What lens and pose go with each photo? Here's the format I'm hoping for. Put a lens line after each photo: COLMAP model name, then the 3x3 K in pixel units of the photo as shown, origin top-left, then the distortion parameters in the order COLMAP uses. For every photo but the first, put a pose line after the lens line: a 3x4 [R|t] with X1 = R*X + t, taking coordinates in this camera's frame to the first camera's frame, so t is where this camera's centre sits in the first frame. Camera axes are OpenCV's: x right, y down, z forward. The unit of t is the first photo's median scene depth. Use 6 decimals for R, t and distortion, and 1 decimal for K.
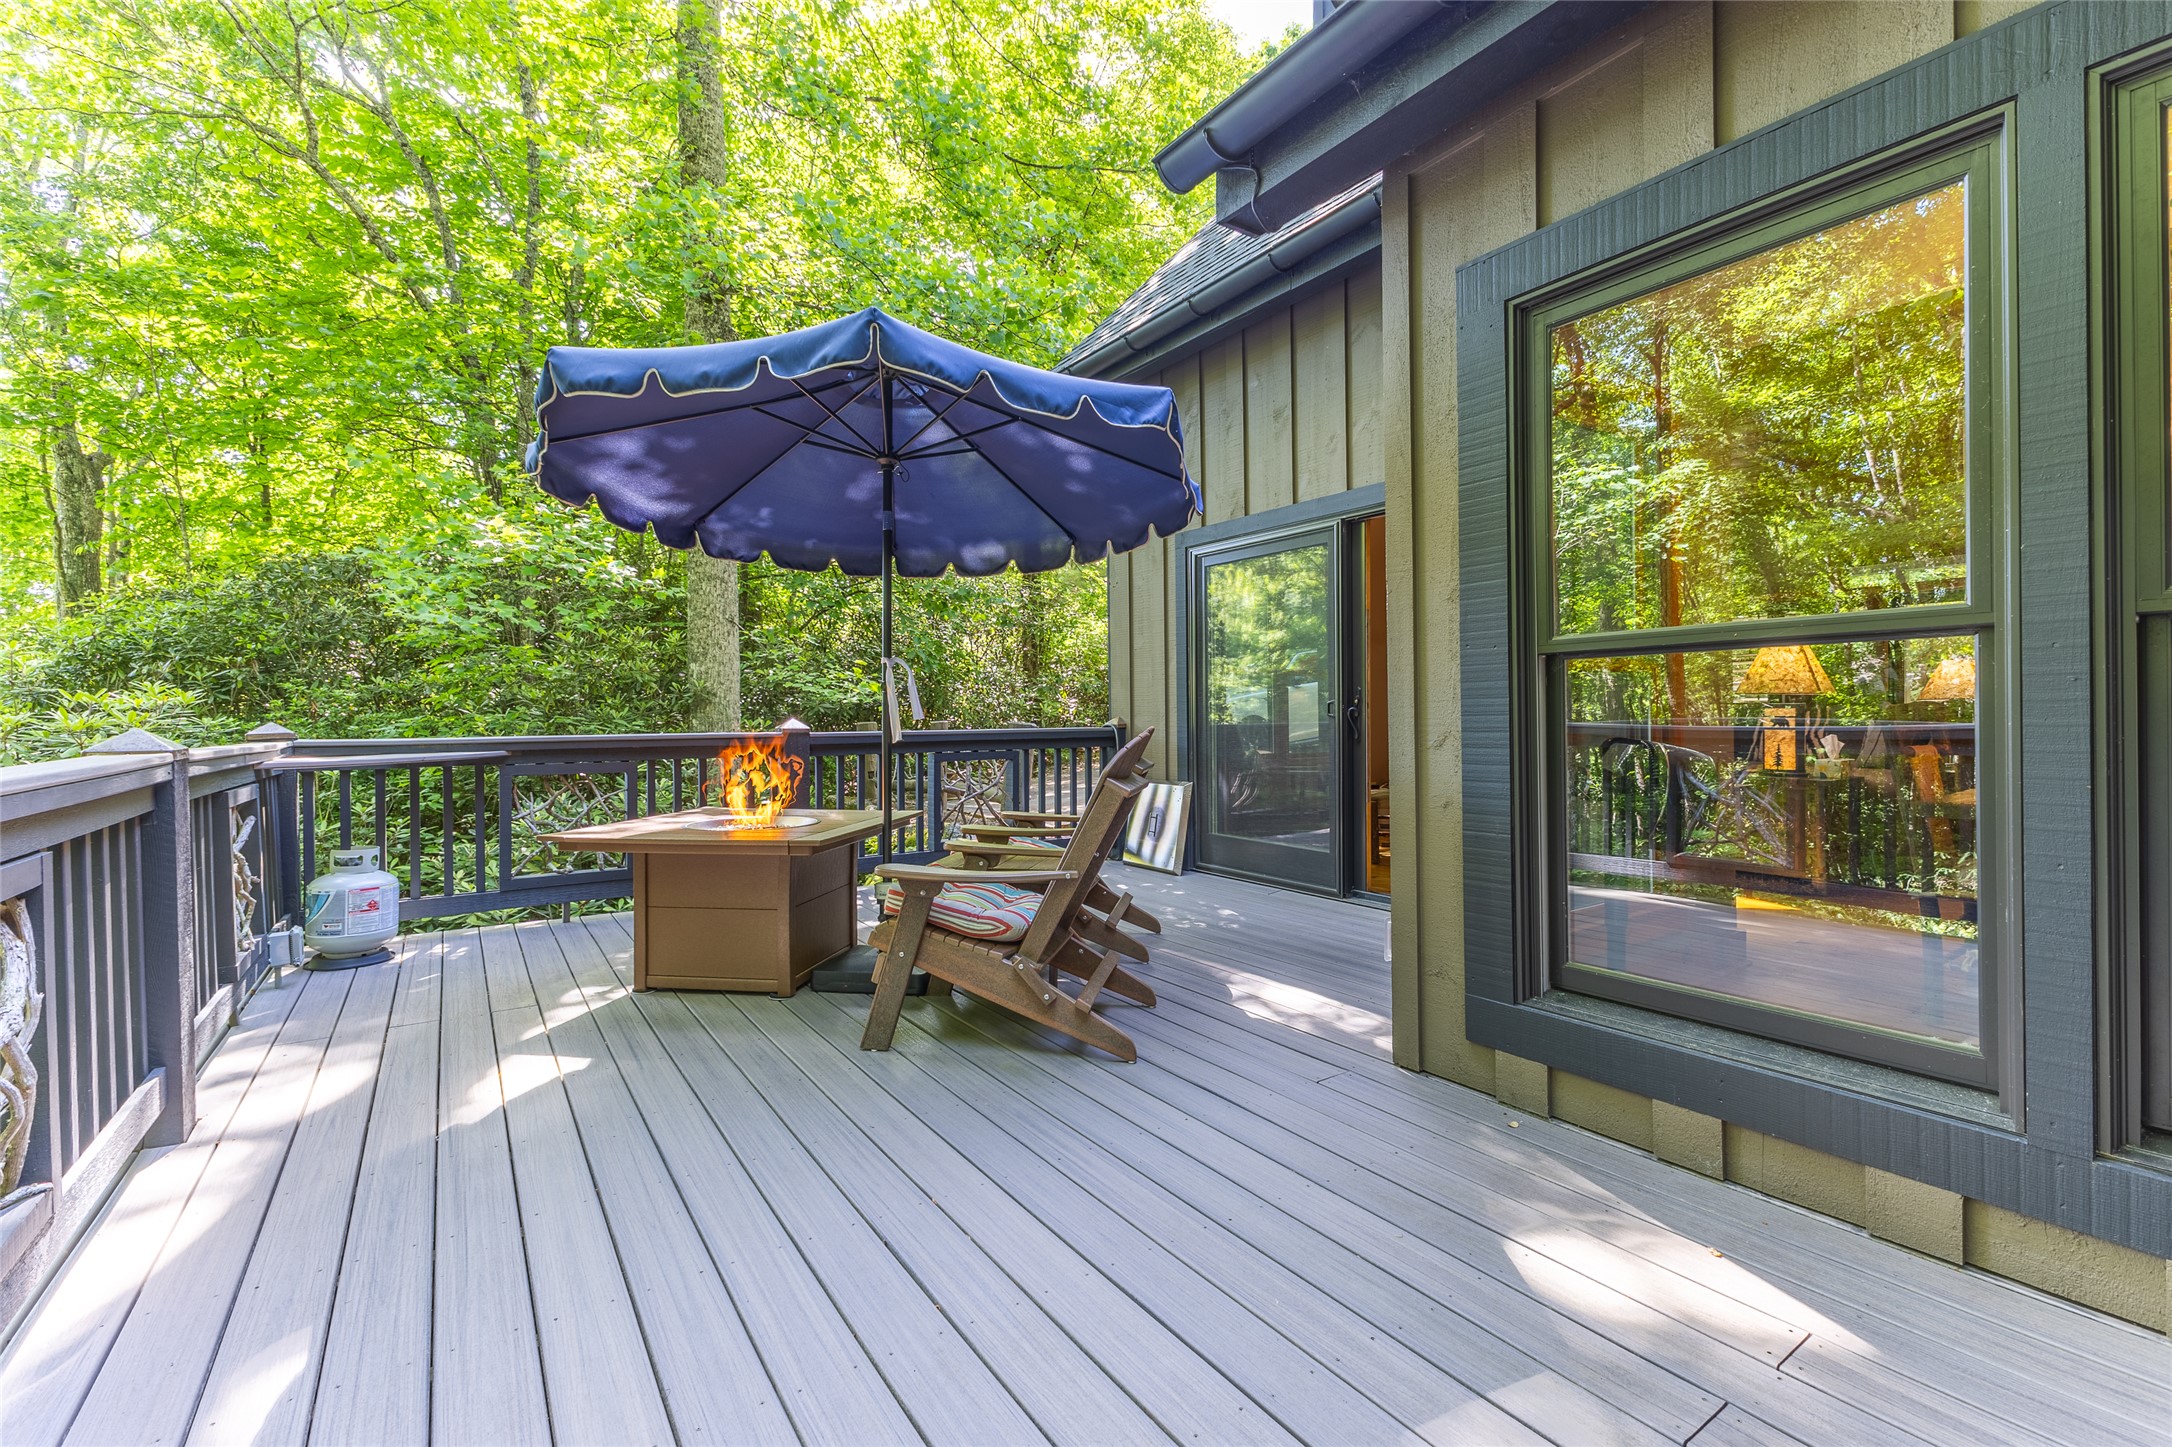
lens RADIAL K [[934.8, 0, 1085.6], [0, 934.8, 725.5], [0, 0, 1]] dist [0.002992, 0.000429]
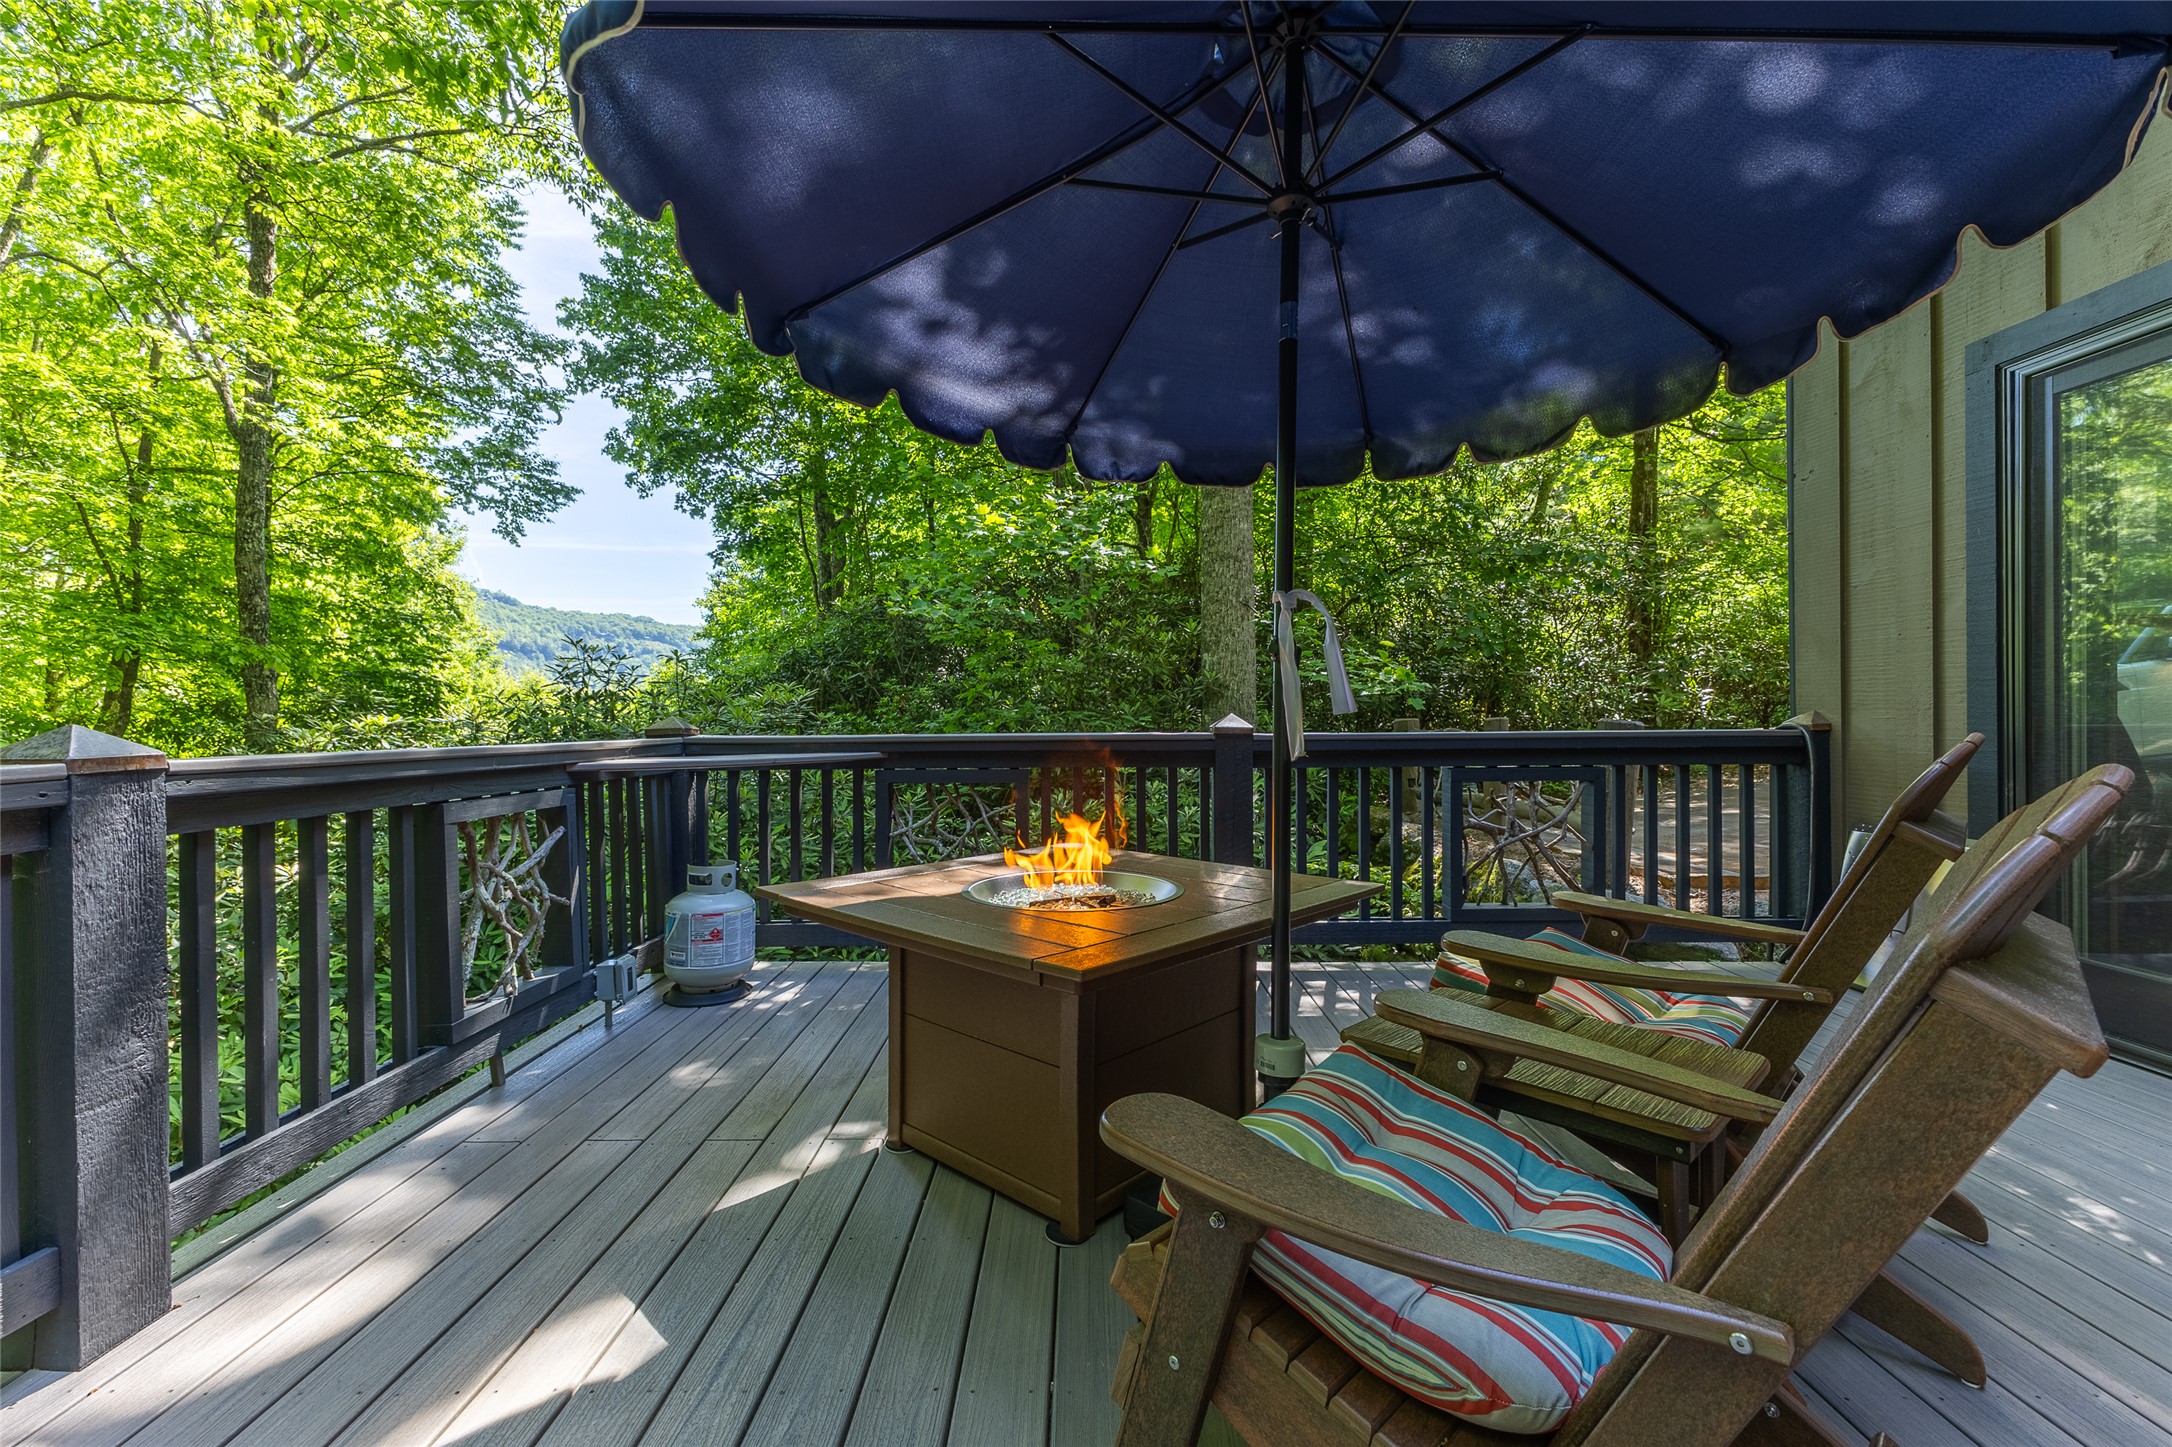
lens RADIAL K [[934.8, 0, 1085.7], [0, 934.8, 720.1], [0, 0, 1]] dist [0.002992, 0.000429]
pose [[0.827190, 0.004247, -0.561906, -0.009458], [-0.005566, 0.999984, -0.000636, -0.000987], [0.561894, 0.003653, 0.827201, 0.279838]]
